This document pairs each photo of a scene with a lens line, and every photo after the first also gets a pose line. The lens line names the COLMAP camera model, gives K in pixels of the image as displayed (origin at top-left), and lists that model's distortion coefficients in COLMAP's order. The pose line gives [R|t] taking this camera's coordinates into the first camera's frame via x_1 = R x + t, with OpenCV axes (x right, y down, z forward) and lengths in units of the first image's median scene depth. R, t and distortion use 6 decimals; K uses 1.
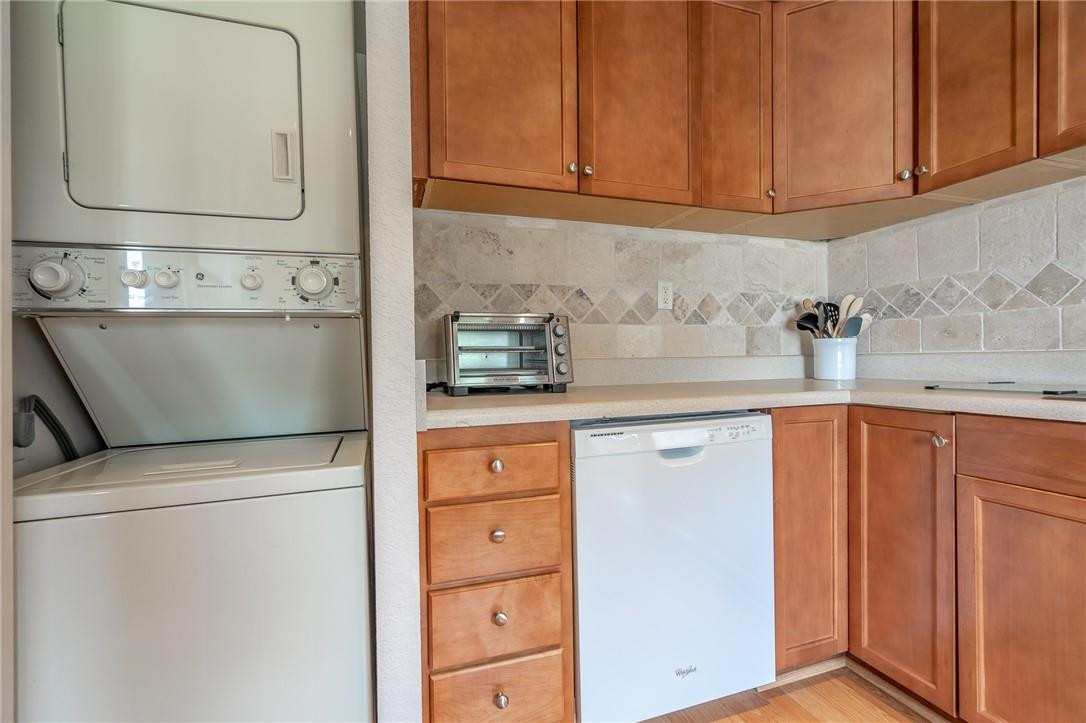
lens RADIAL K [[486.2, 0, 546.1], [0, 486.2, 361.4], [0, 0, 1]] dist [-0.003775, 0.001554]
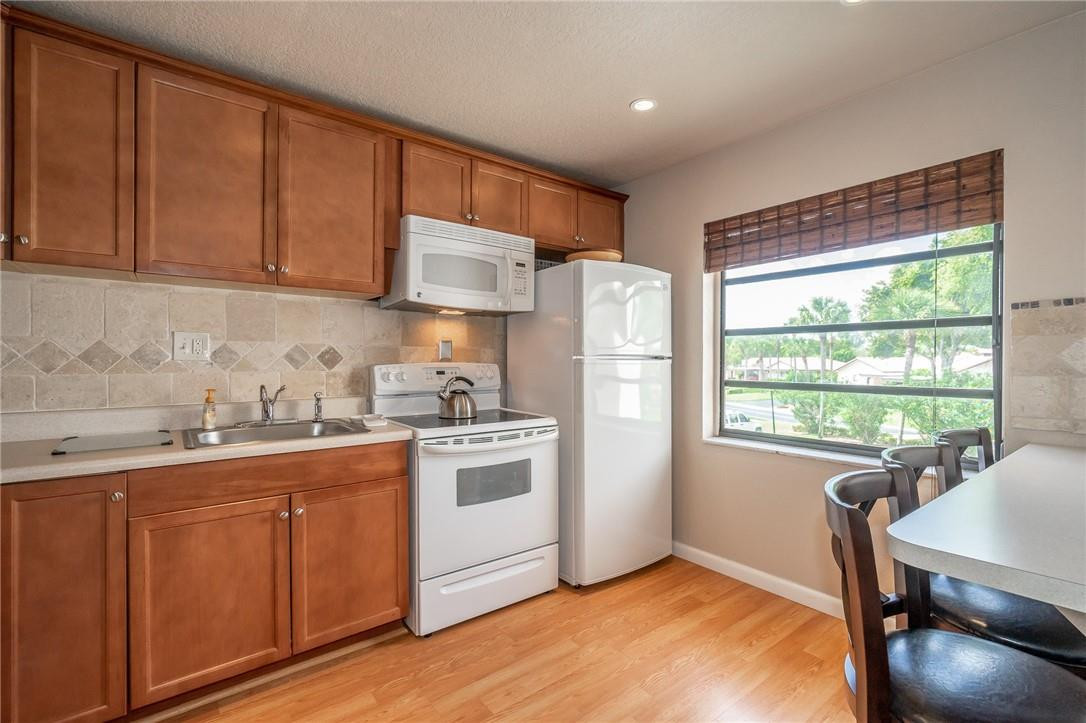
lens RADIAL K [[486.2, 0, 548.5], [0, 486.2, 366.0], [0, 0, 1]] dist [-0.003775, 0.001554]
pose [[-0.329835, 0.003648, 0.944032, -0.546852], [0.009731, 0.999953, -0.000464, -0.118459], [-0.943988, 0.009033, -0.329855, 0.292488]]
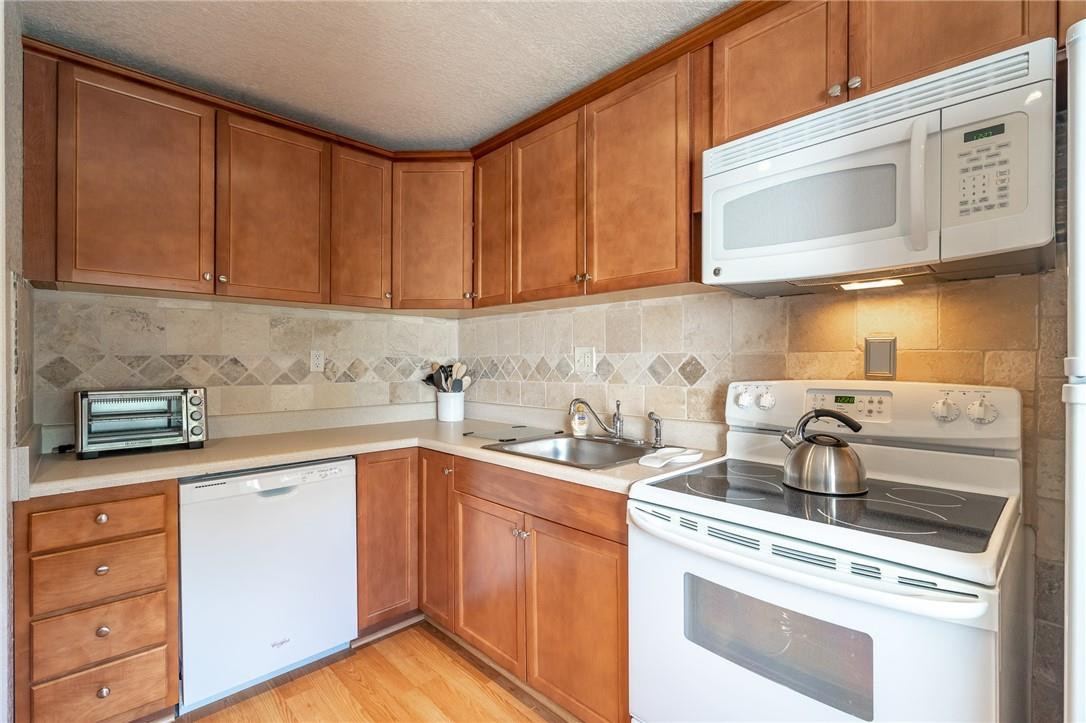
lens RADIAL K [[486.2, 0, 543.5], [0, 486.2, 362.9], [0, 0, 1]] dist [-0.003775, 0.001554]
pose [[0.905433, 0.015082, 0.424221, 0.305818], [-0.010672, 0.999862, -0.012771, -0.152309], [-0.424354, 0.007036, 0.905469, -0.532333]]
